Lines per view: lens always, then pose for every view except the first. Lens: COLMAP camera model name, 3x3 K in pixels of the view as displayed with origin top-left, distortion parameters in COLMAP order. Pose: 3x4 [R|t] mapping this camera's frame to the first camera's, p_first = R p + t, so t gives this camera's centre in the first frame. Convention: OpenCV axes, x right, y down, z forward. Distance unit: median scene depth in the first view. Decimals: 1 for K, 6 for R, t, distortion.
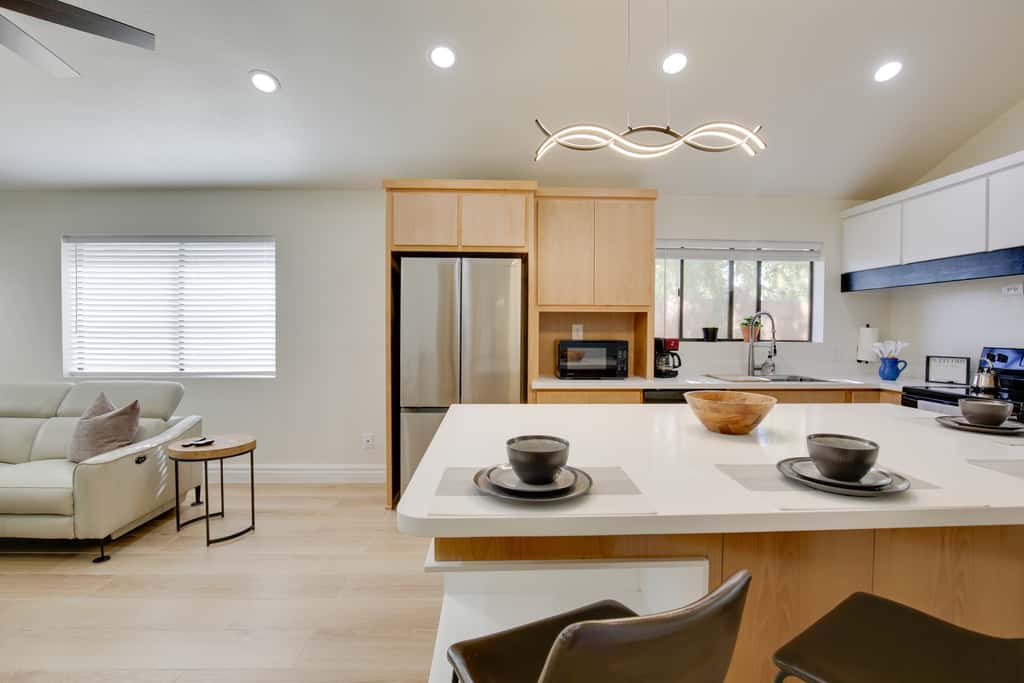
lens RADIAL K [[481.2, 0, 506.5], [0, 481.2, 334.5], [0, 0, 1]] dist [-0.029254, 0.002804]
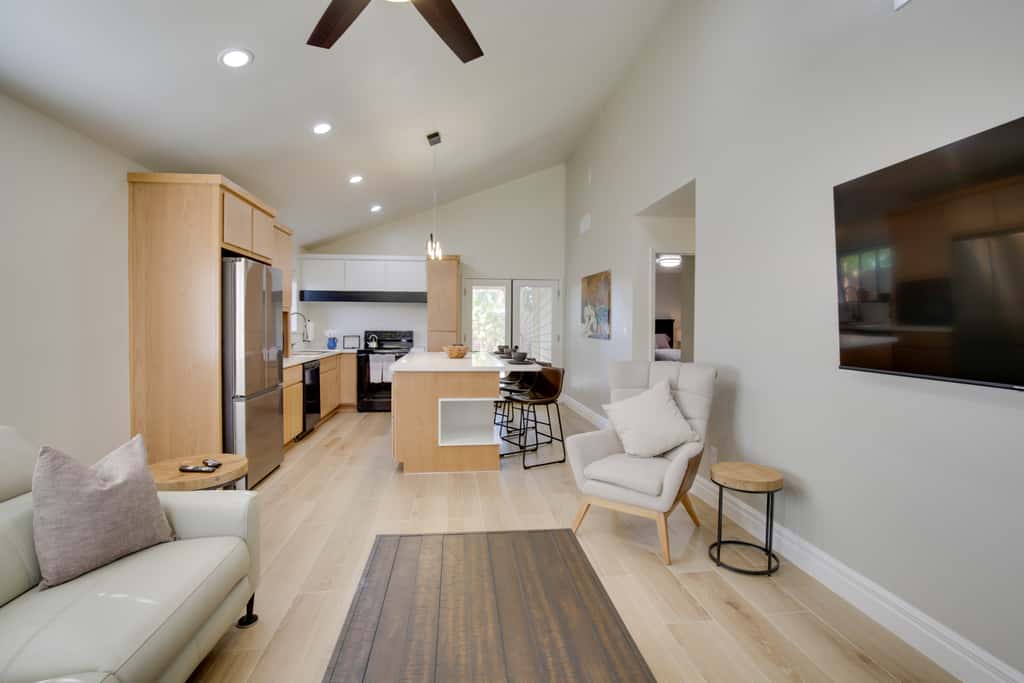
lens RADIAL K [[481.2, 0, 501.6], [0, 481.2, 330.8], [0, 0, 1]] dist [-0.029254, 0.002804]
pose [[-0.065277, -0.016204, 0.997736, -1.448672], [0.004912, 0.999851, 0.016560, -0.008750], [-0.997855, 0.005982, -0.065187, 0.497665]]
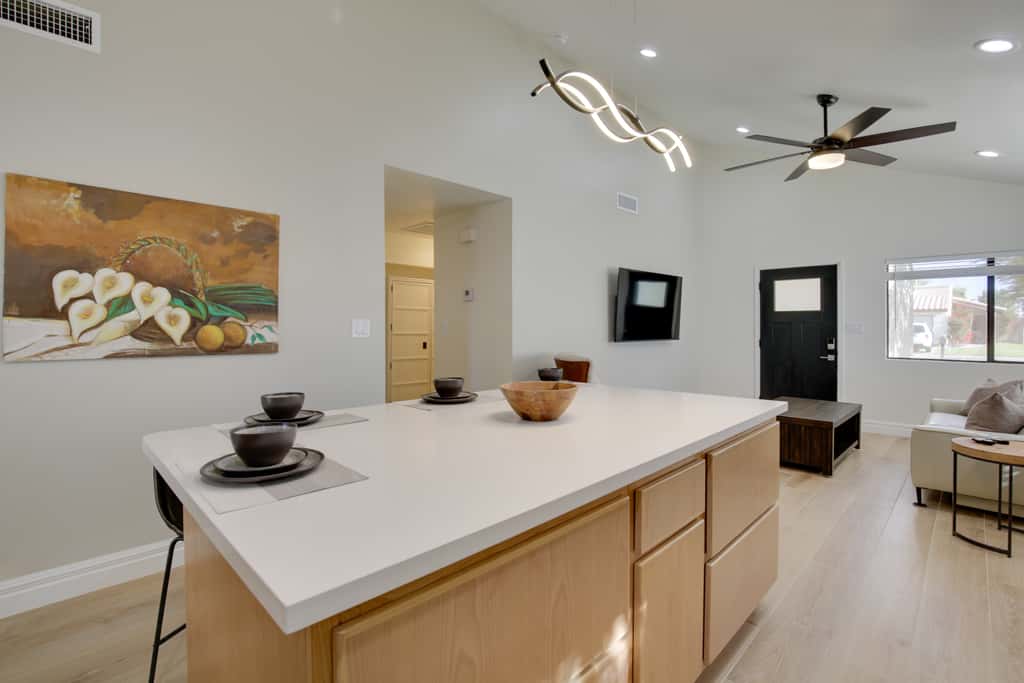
lens RADIAL K [[481.2, 0, 513.5], [0, 481.2, 322.2], [0, 0, 1]] dist [-0.029254, 0.002804]
pose [[-0.720971, -0.005803, -0.692941, 0.712561], [-0.013349, 0.999896, 0.005516, -0.013496], [0.692837, 0.013227, -0.720973, 0.975127]]
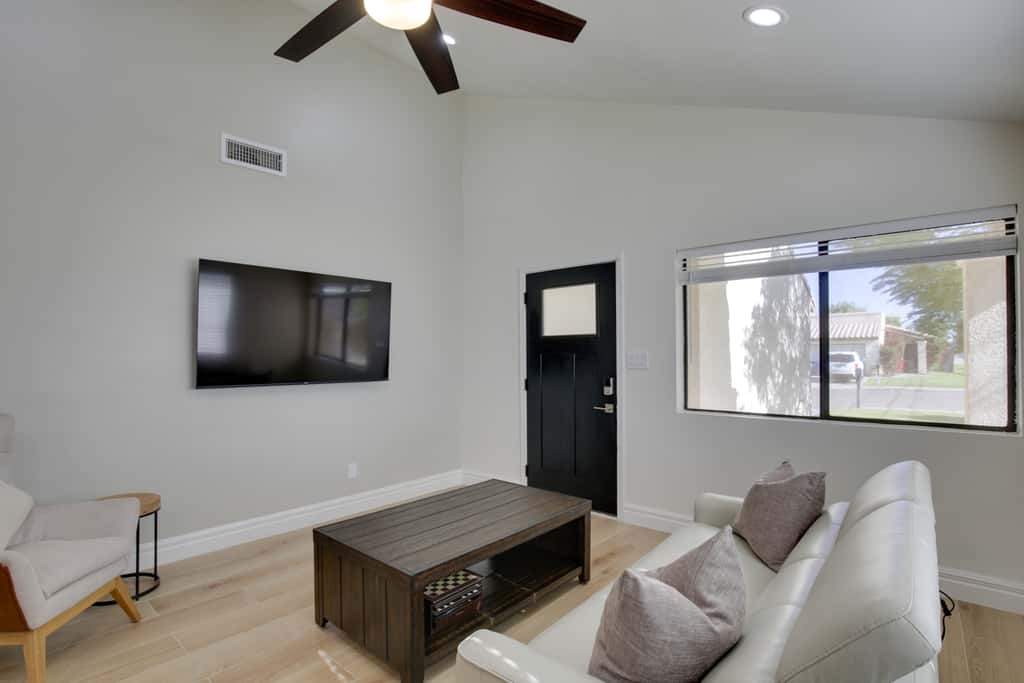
lens RADIAL K [[481.2, 0, 528.4], [0, 481.2, 345.1], [0, 0, 1]] dist [-0.029254, 0.002804]
pose [[-0.661505, -0.014246, -0.749805, -0.494614], [-0.007785, 0.999896, -0.012129, -0.021480], [0.749900, -0.002186, -0.661548, 1.143339]]
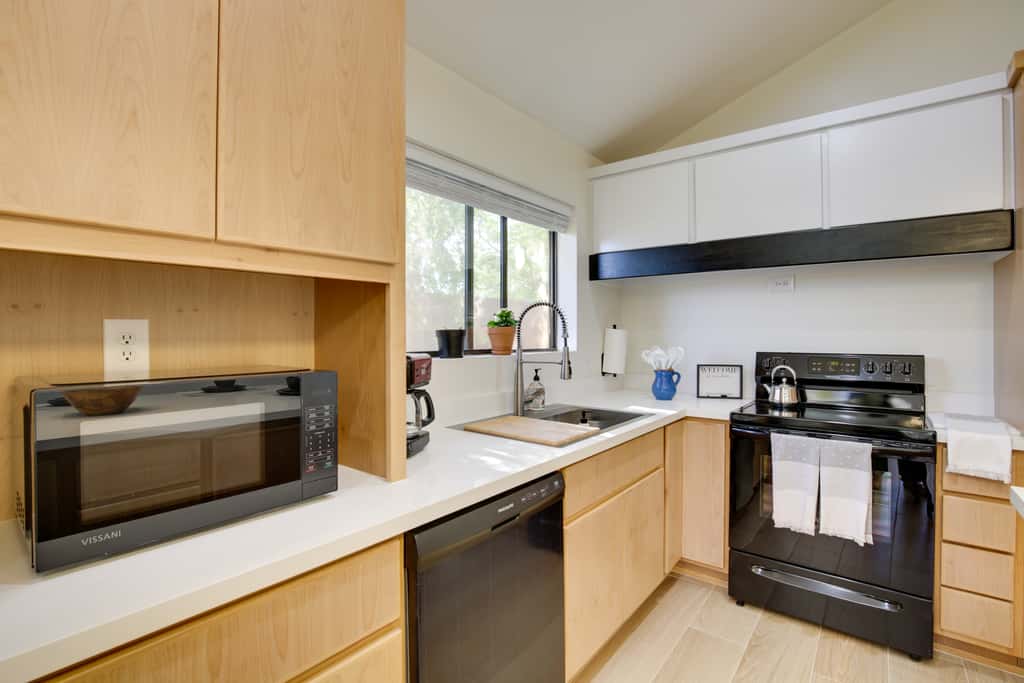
lens RADIAL K [[481.2, 0, 513.4], [0, 481.2, 335.6], [0, 0, 1]] dist [-0.029254, 0.002804]
pose [[0.641797, -0.011751, 0.766784, 0.102610], [0.015224, 0.999881, 0.002580, -0.010646], [-0.766723, 0.010018, 0.641900, 0.818876]]
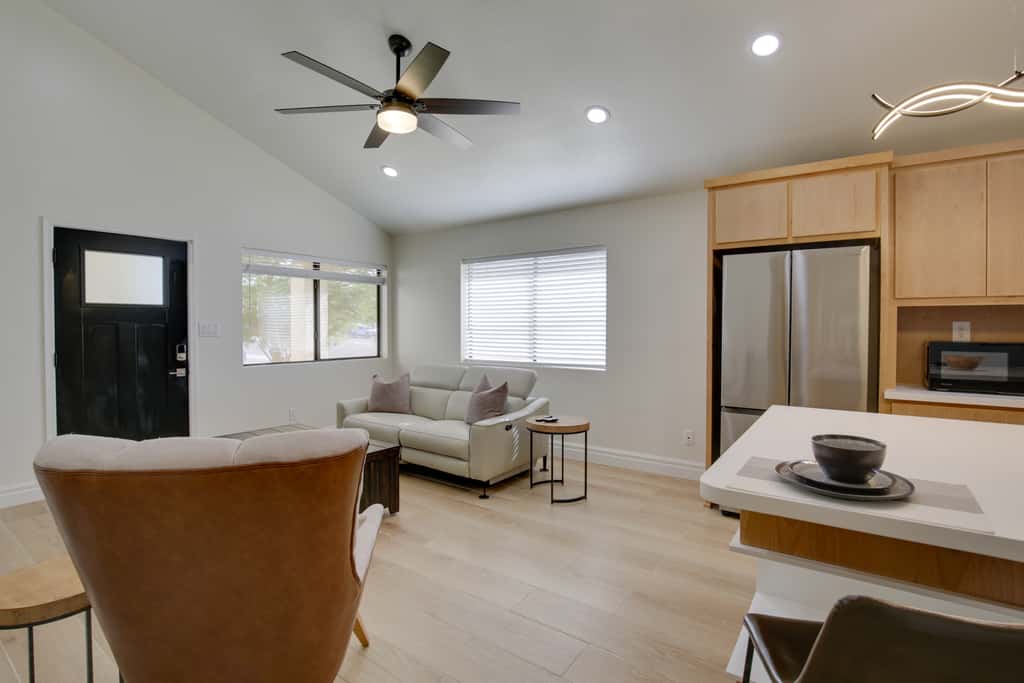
lens RADIAL K [[481.2, 0, 515.2], [0, 481.2, 339.2], [0, 0, 1]] dist [-0.029254, 0.002804]
pose [[0.804353, 0.014382, -0.593978, 0.023609], [-0.006817, 0.999865, 0.014979, 0.001024], [0.594113, -0.007999, 0.804342, -0.050840]]
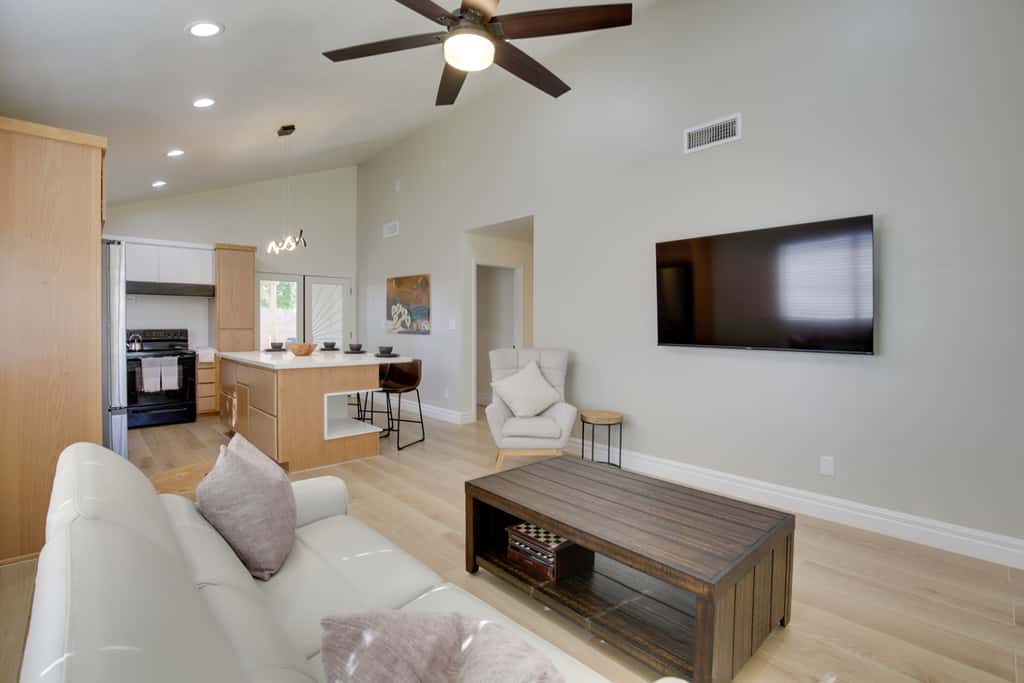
lens RADIAL K [[481.2, 0, 508.9], [0, 481.2, 327.1], [0, 0, 1]] dist [-0.029254, 0.002804]
pose [[-0.654352, -0.010602, 0.756115, -1.479444], [0.002677, 0.999863, 0.016336, -0.009227], [-0.756185, 0.012713, -0.654234, 1.103615]]
